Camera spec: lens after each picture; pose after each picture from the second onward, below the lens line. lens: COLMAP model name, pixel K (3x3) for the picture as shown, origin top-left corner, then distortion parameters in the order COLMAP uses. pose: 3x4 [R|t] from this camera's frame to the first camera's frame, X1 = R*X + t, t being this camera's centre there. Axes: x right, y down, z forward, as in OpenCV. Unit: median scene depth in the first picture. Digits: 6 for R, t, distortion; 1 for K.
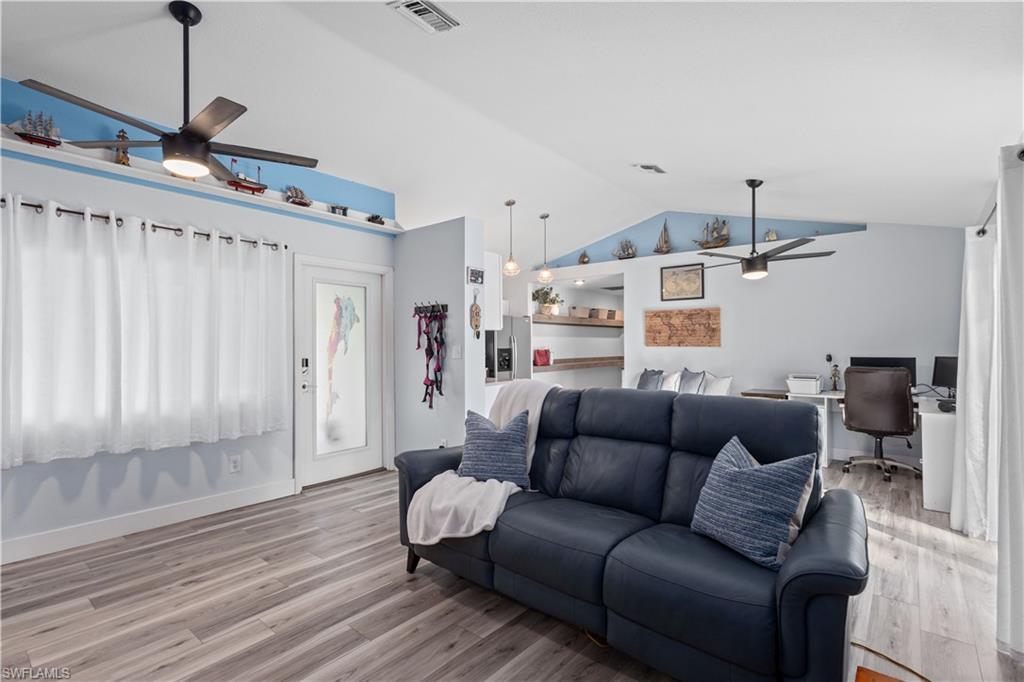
lens RADIAL K [[467.6, 0, 516.4], [0, 467.6, 342.0], [0, 0, 1]] dist [0.003072, 0.000075]
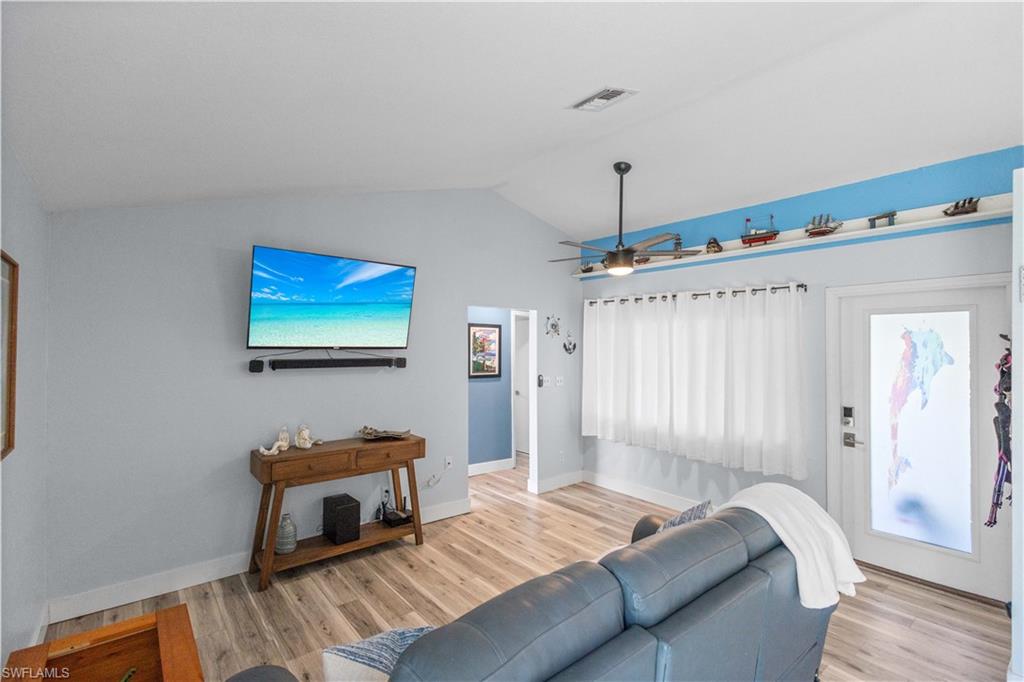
lens RADIAL K [[467.6, 0, 516.4], [0, 467.6, 342.0], [0, 0, 1]] dist [0.003072, 0.000075]
pose [[-0.185242, -0.015308, -0.982574, 0.918389], [-0.012014, 0.999839, -0.013313, -0.119040], [0.982619, 0.009338, -0.185397, 1.040028]]
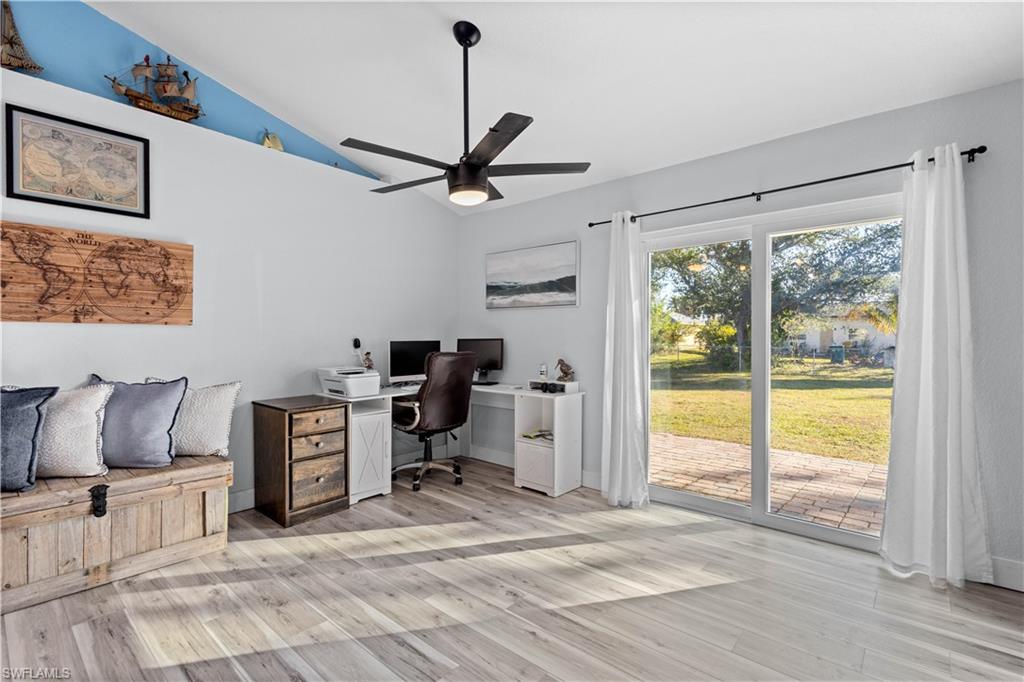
lens RADIAL K [[467.6, 0, 516.4], [0, 467.6, 342.0], [0, 0, 1]] dist [0.003072, 0.000075]
pose [[0.028562, -0.013940, 0.999495, -0.041217], [-0.012260, 0.999823, 0.014295, 0.014673], [-0.999517, -0.012662, 0.028386, 0.571046]]
